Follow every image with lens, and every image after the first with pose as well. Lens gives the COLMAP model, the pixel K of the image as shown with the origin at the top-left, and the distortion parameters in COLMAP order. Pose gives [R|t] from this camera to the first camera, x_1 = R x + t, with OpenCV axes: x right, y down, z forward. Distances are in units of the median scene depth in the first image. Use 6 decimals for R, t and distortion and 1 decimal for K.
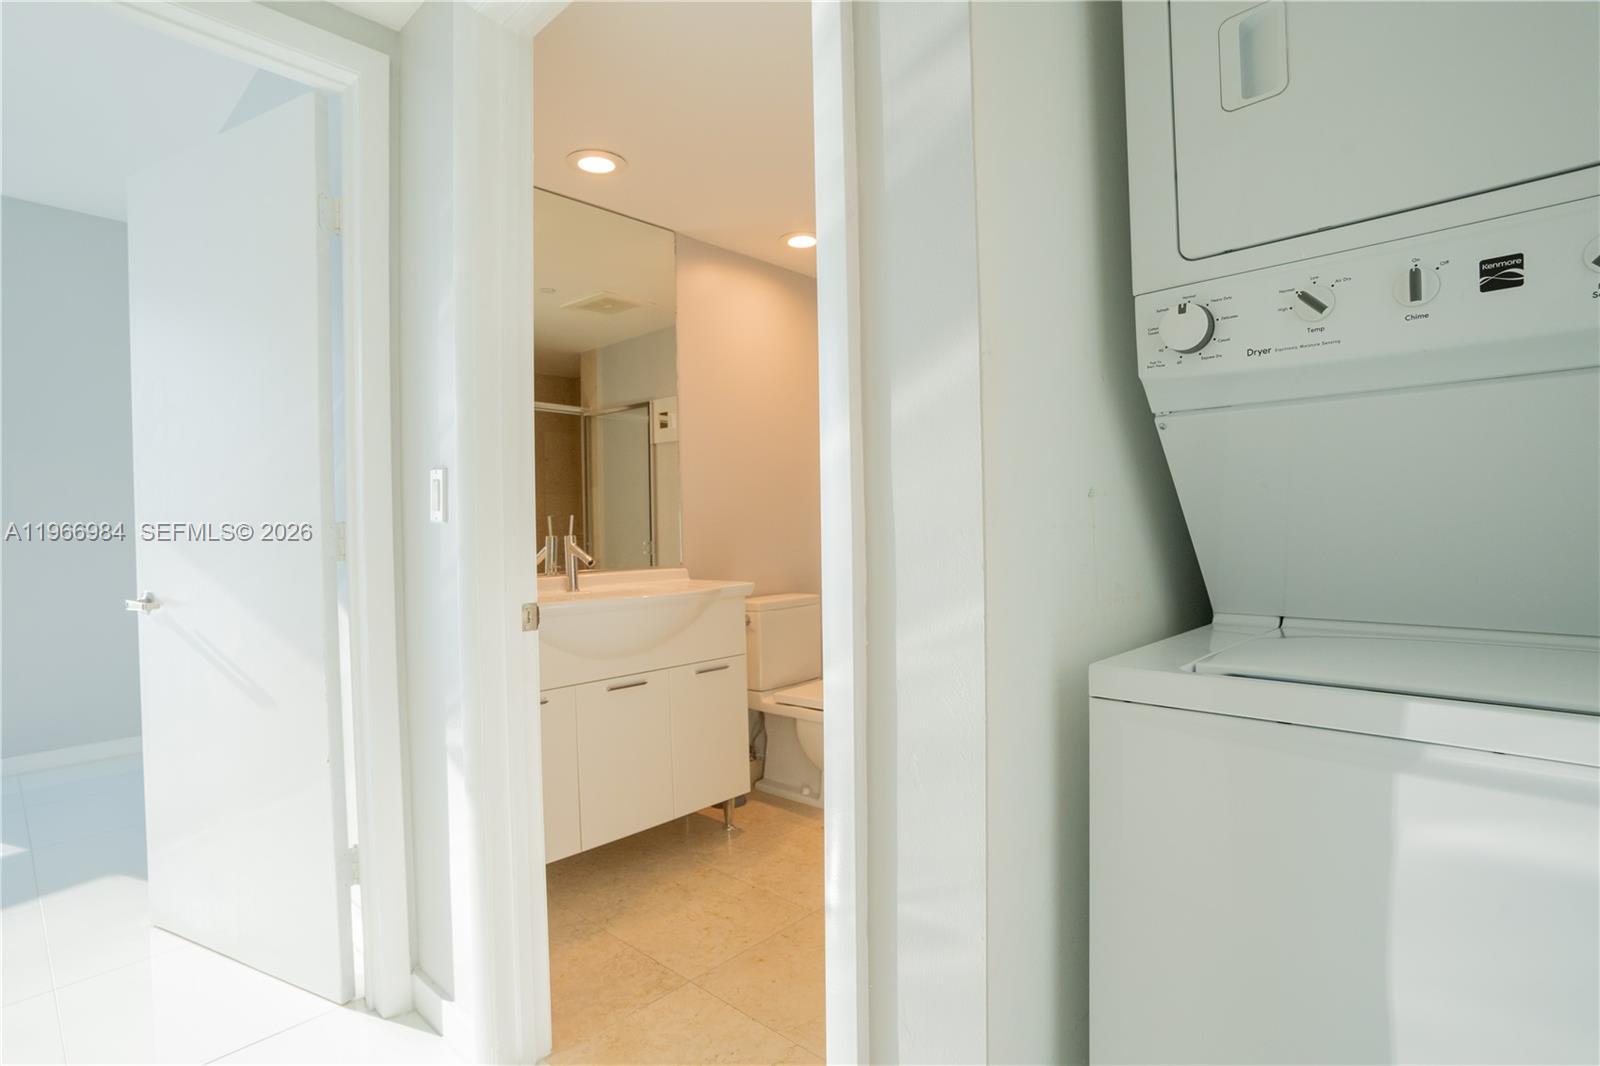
lens RADIAL K [[782.9, 0, 800.0], [0, 782.9, 533.0], [0, 0, 1]] dist [-0.096181, 0.052434]
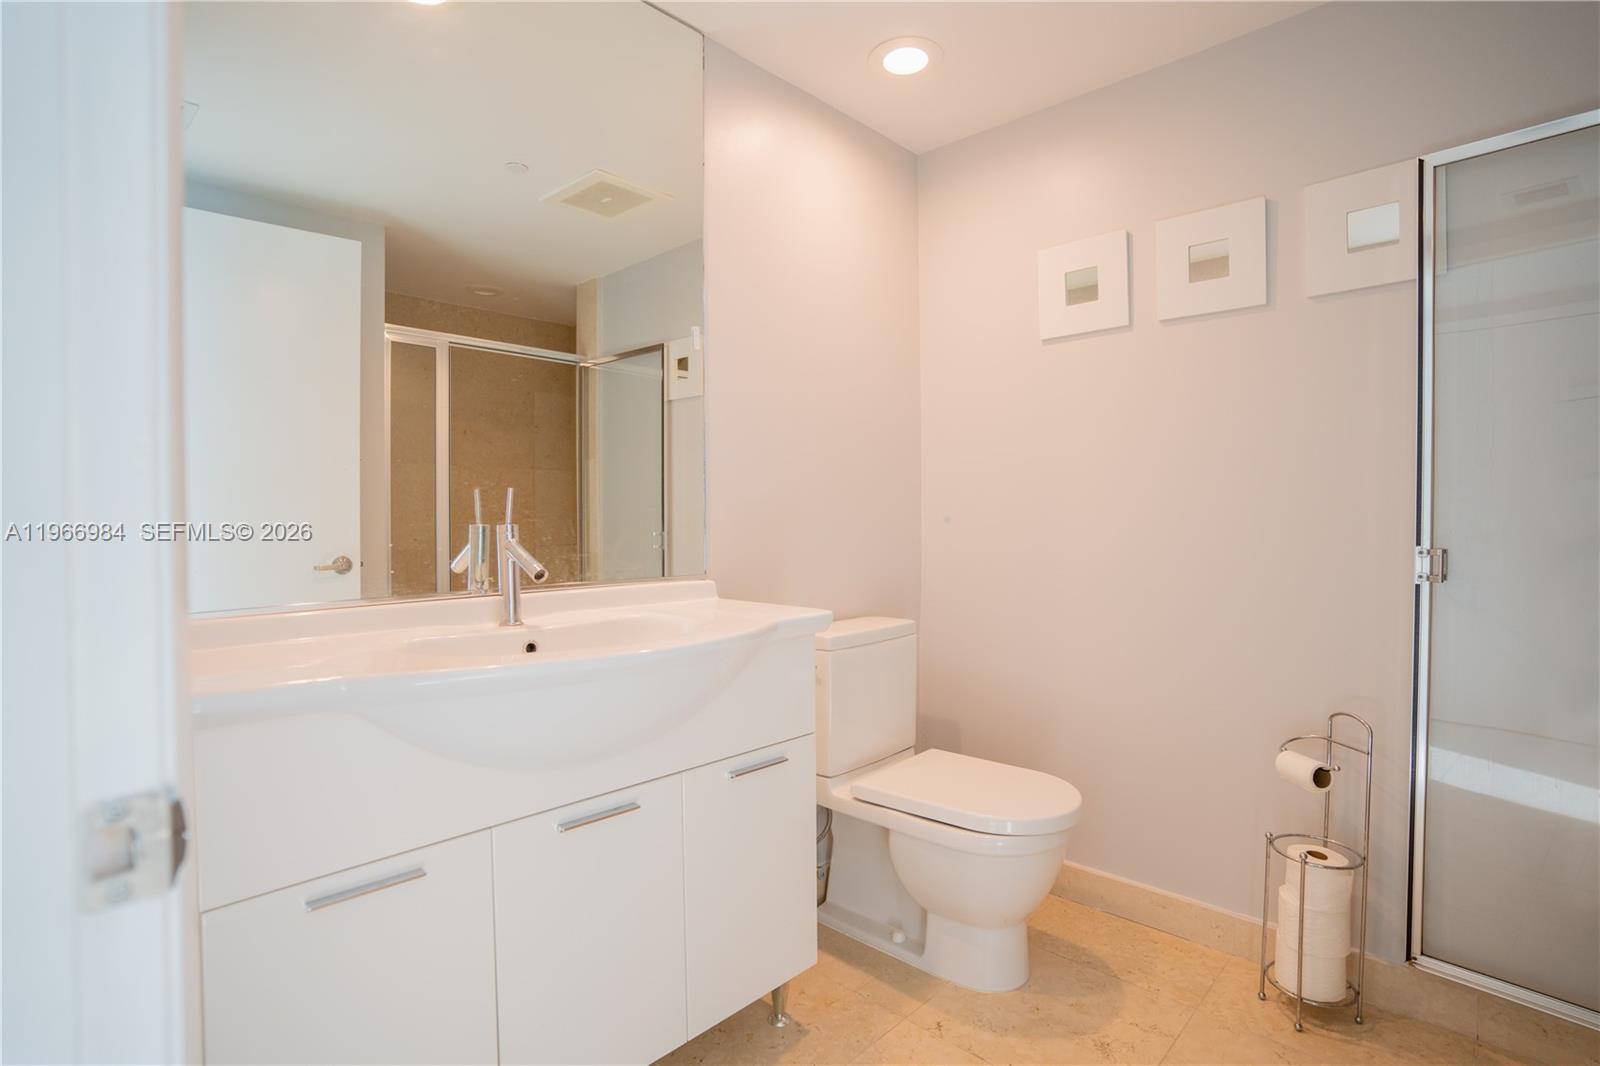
lens RADIAL K [[782.9, 0, 800.0], [0, 782.9, 533.0], [0, 0, 1]] dist [-0.096181, 0.052434]
pose [[0.999537, 0.016637, -0.025492, -0.061038], [-0.016263, 0.999758, 0.014791, -0.001711], [0.025732, -0.014369, 0.999566, 0.380651]]
